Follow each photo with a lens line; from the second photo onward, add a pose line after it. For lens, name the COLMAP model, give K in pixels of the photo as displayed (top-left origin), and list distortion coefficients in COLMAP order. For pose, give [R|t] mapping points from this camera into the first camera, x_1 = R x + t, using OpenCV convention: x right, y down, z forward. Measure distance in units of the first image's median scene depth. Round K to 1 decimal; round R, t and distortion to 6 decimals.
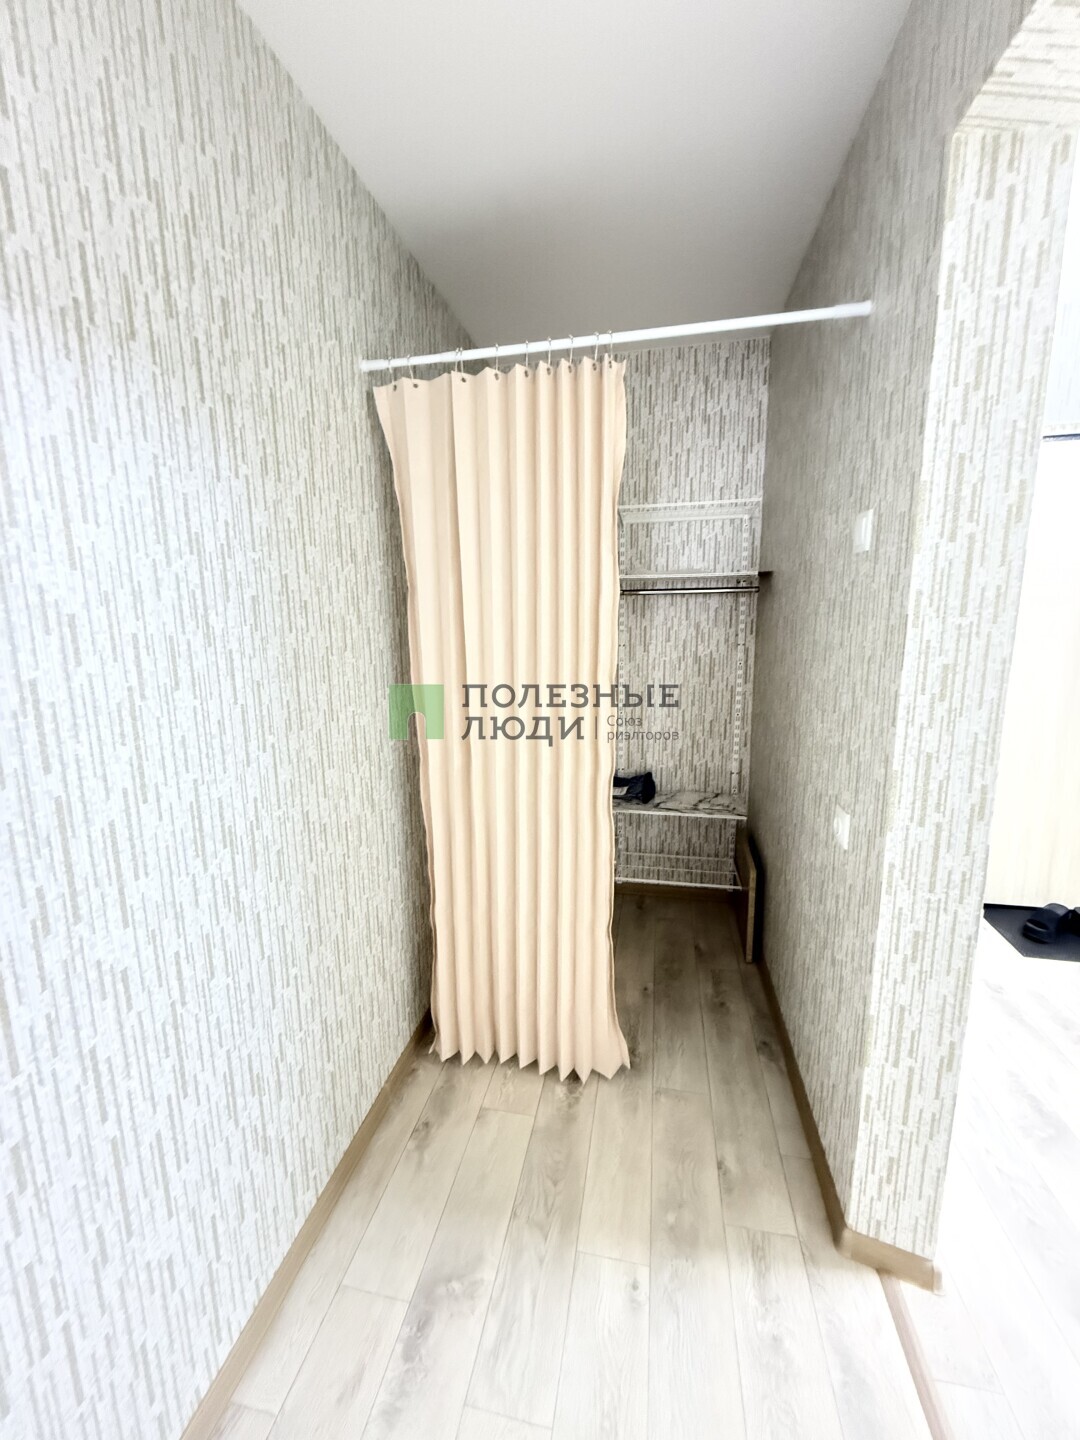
lens RADIAL K [[573.8, 0, 537.2], [0, 573.8, 718.1], [0, 0, 1]] dist [-0.000870, 0.000303]
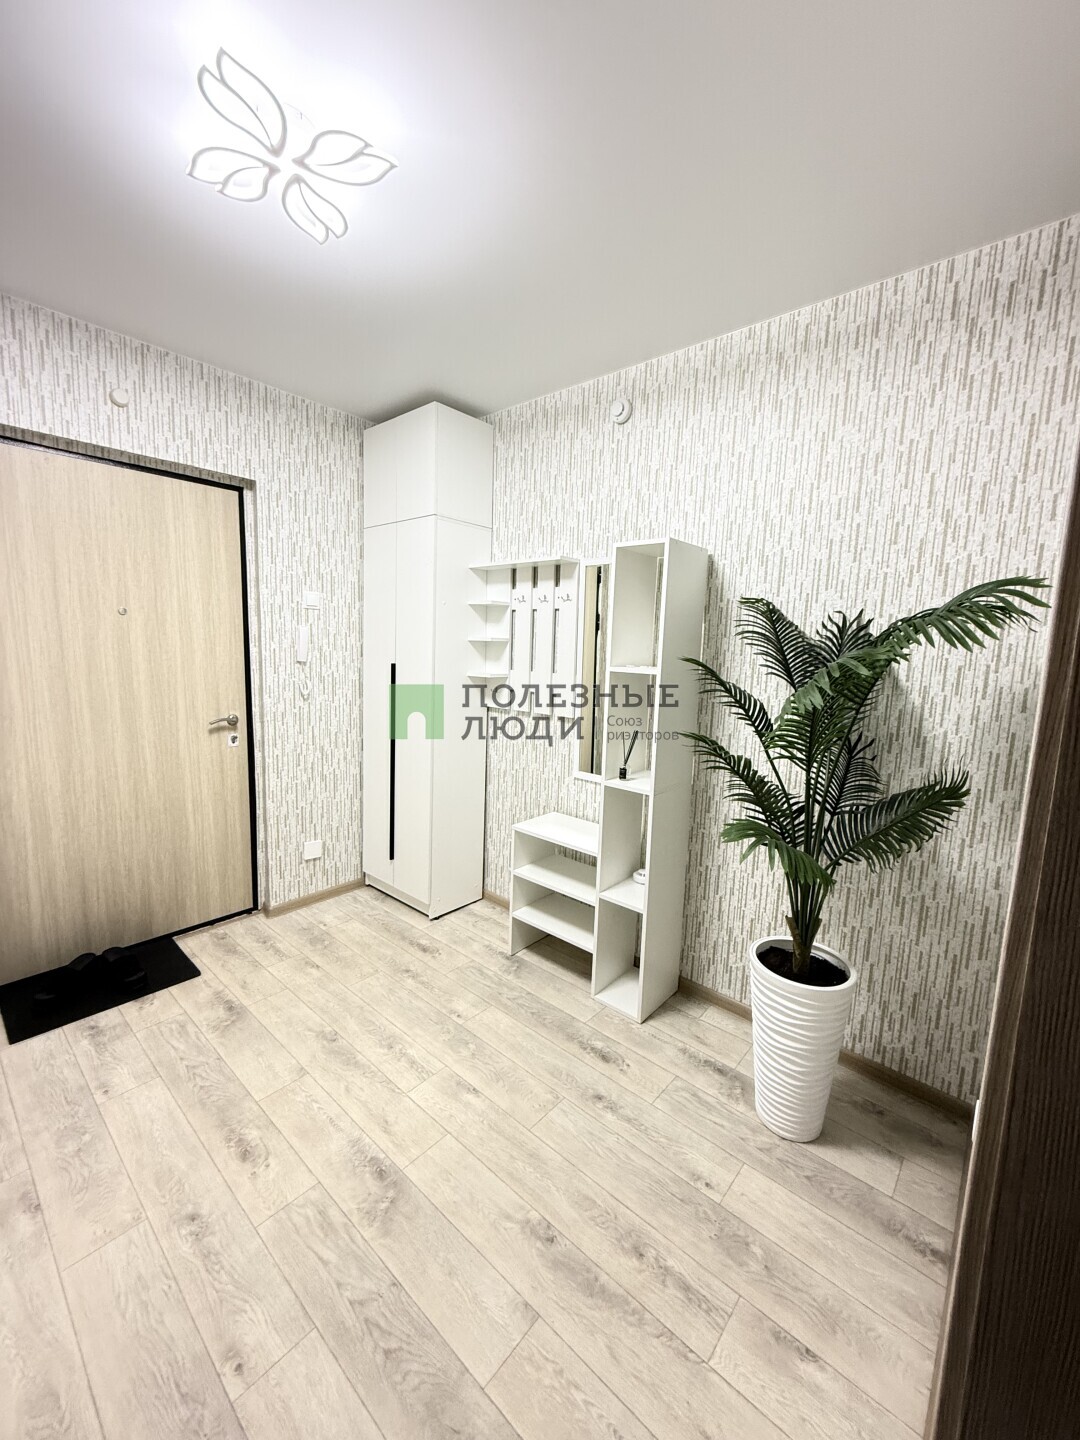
lens RADIAL K [[573.8, 0, 541.7], [0, 573.8, 714.8], [0, 0, 1]] dist [-0.000870, 0.000303]
pose [[-0.489428, 0.112369, -0.864774, 0.601795], [-0.172240, 0.959671, 0.222181, -0.287895], [0.854865, 0.257691, -0.450335, 1.542763]]
